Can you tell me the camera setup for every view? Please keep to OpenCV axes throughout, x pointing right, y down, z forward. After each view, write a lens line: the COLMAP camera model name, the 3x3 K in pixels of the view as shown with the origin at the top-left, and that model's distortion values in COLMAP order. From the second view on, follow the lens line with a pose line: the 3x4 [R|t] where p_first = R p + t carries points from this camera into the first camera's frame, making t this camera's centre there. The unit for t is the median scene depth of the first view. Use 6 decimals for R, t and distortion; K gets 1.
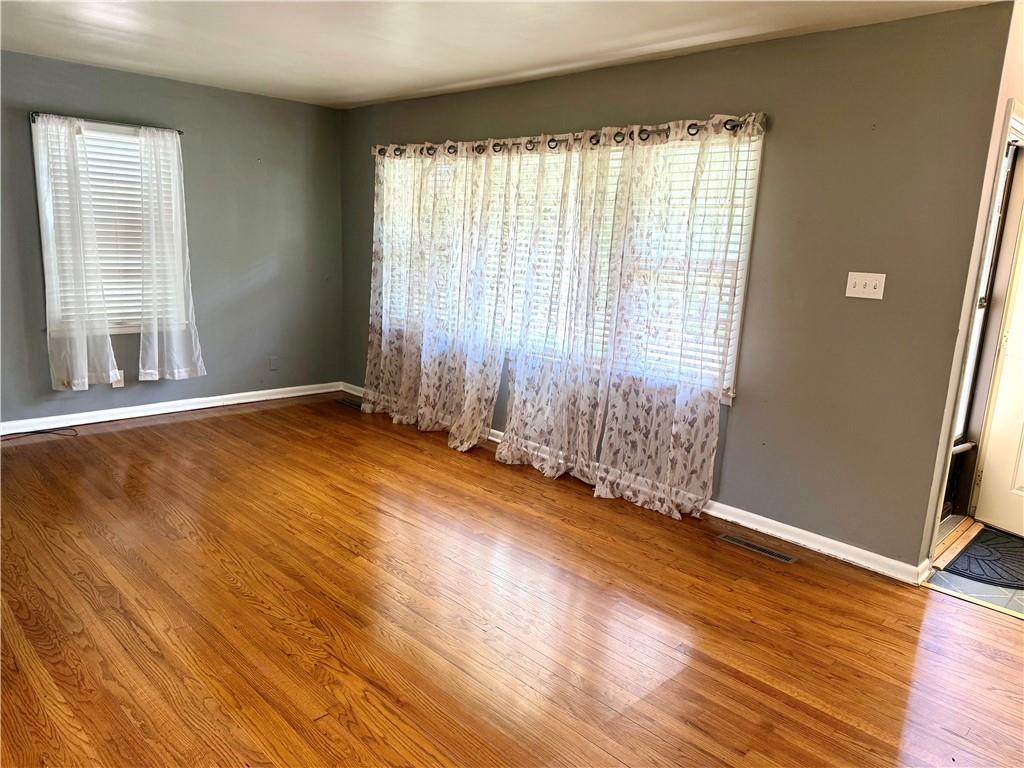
lens RADIAL K [[716.7, 0, 511.3], [0, 716.7, 385.7], [0, 0, 1]] dist [0.080182, -0.094544]
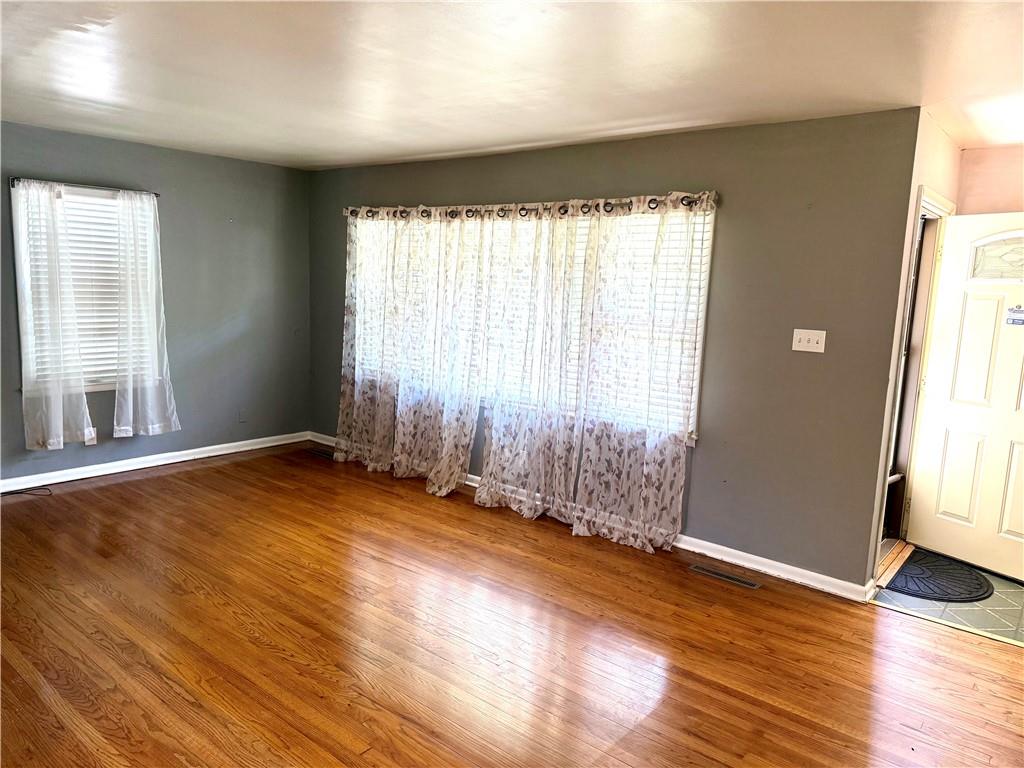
lens RADIAL K [[716.7, 0, 517.2], [0, 716.7, 381.6], [0, 0, 1]] dist [0.080182, -0.094544]
pose [[0.994686, -0.020166, 0.100965, -0.068848], [0.025944, 0.998080, -0.056247, -0.015836], [-0.099636, 0.058568, 0.993299, -0.071914]]
